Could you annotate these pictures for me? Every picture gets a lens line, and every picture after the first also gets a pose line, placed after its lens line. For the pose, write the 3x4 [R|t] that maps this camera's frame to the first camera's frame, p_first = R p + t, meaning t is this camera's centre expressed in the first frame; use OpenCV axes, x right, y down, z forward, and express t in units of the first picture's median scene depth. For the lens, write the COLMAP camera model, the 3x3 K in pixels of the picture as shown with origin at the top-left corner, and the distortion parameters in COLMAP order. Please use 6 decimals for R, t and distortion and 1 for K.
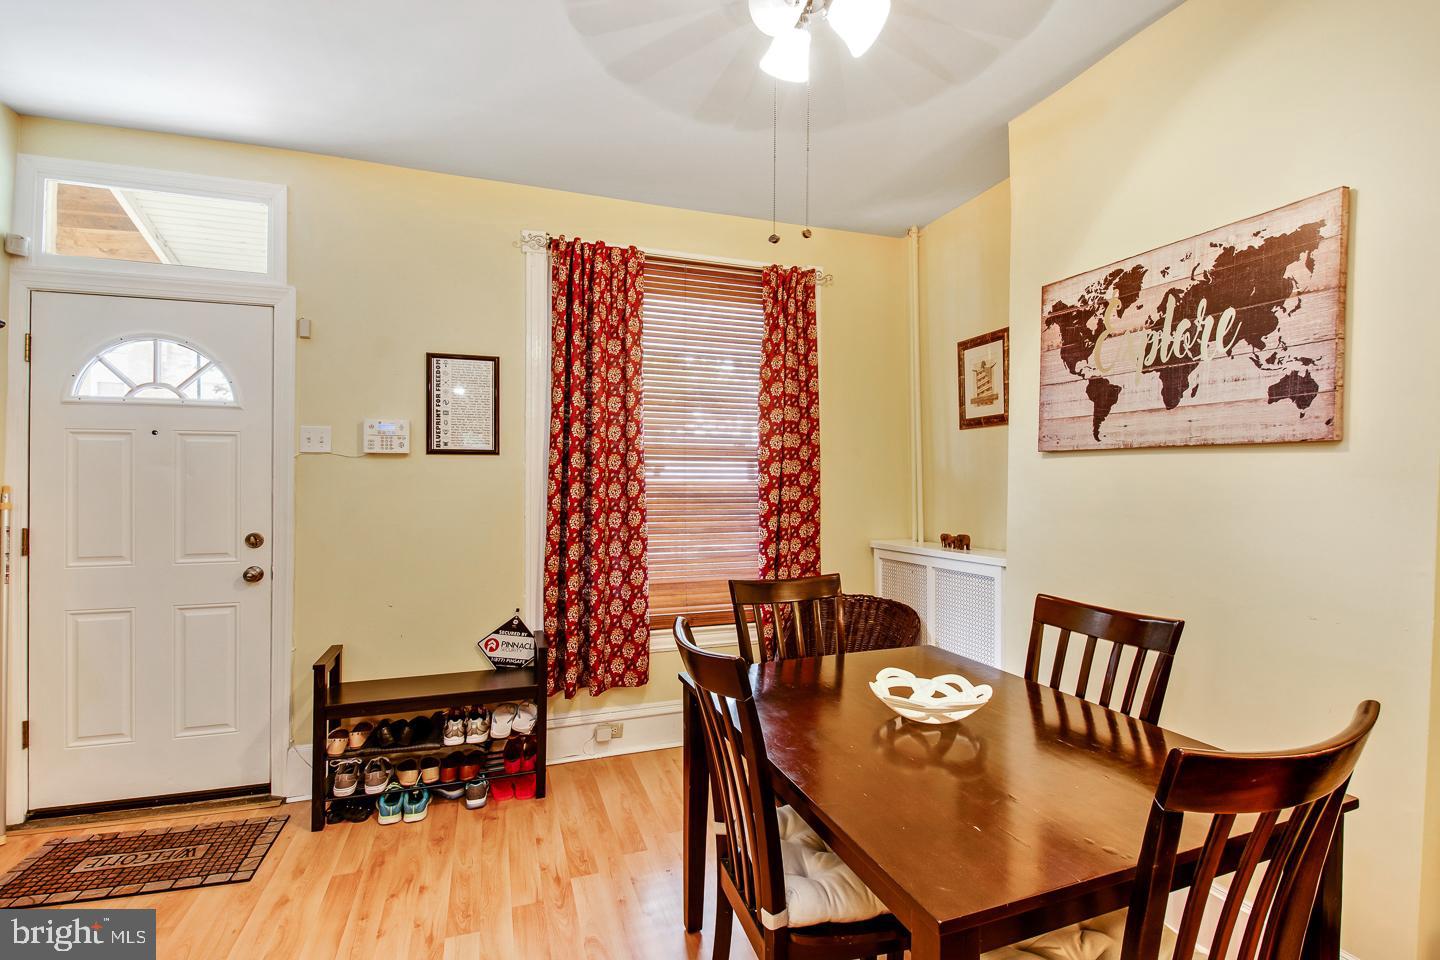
lens RADIAL K [[646.9, 0, 750.4], [0, 646.9, 482.7], [0, 0, 1]] dist [-0.000240, -0.002006]
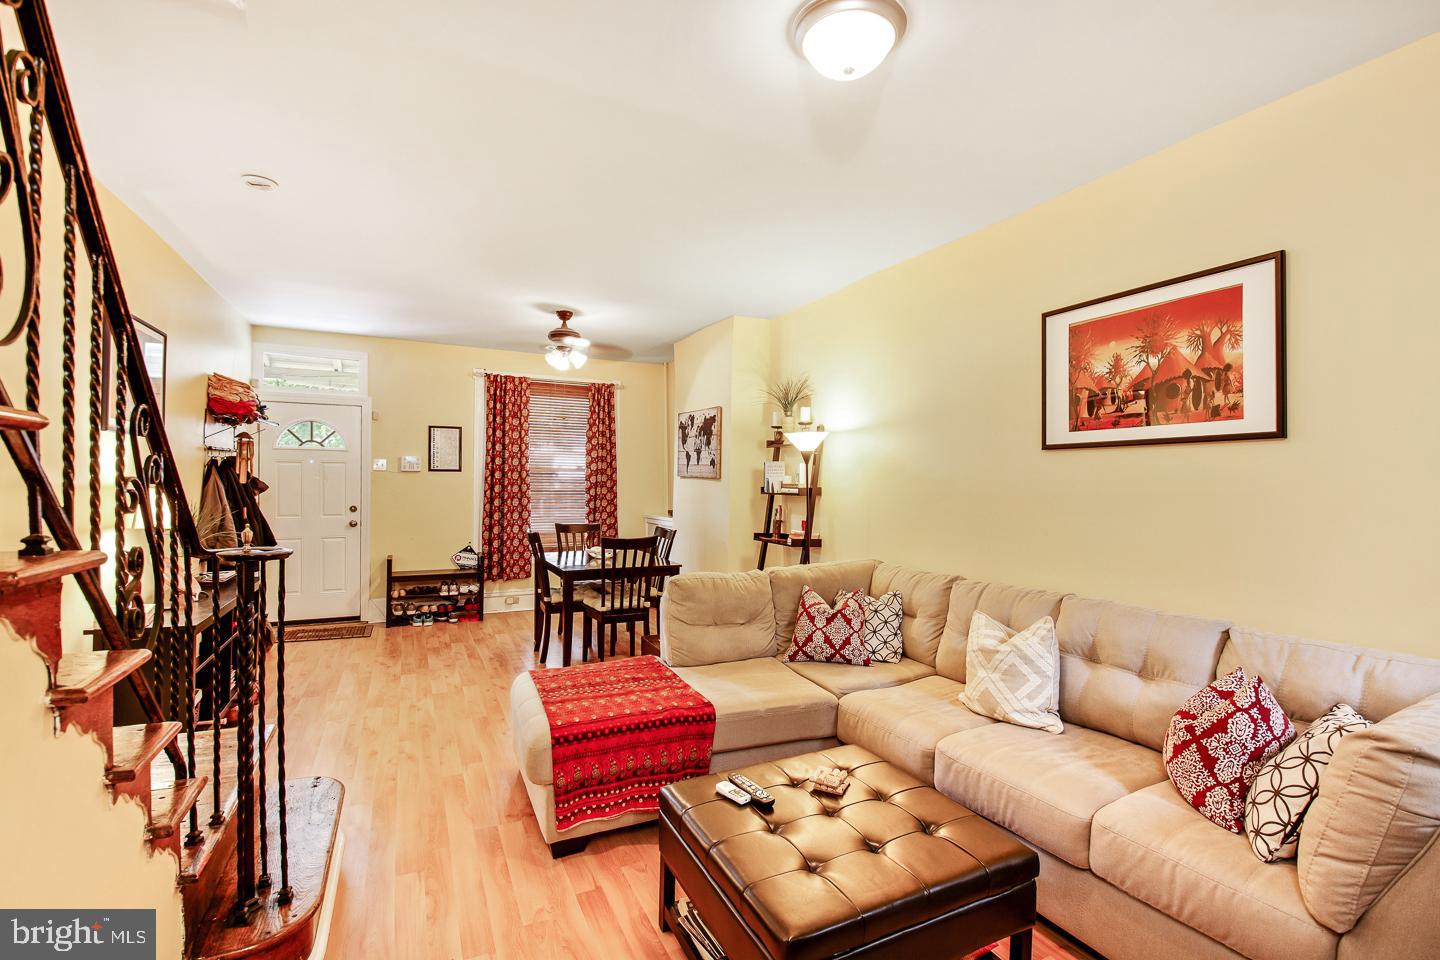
lens RADIAL K [[646.9, 0, 720.2], [0, 646.9, 488.2], [0, 0, 1]] dist [-0.000240, -0.002006]
pose [[0.997808, 0.010379, 0.065360, 0.345298], [-0.011671, 0.999743, 0.019416, -0.040874], [-0.065142, -0.020136, 0.997673, -1.252202]]
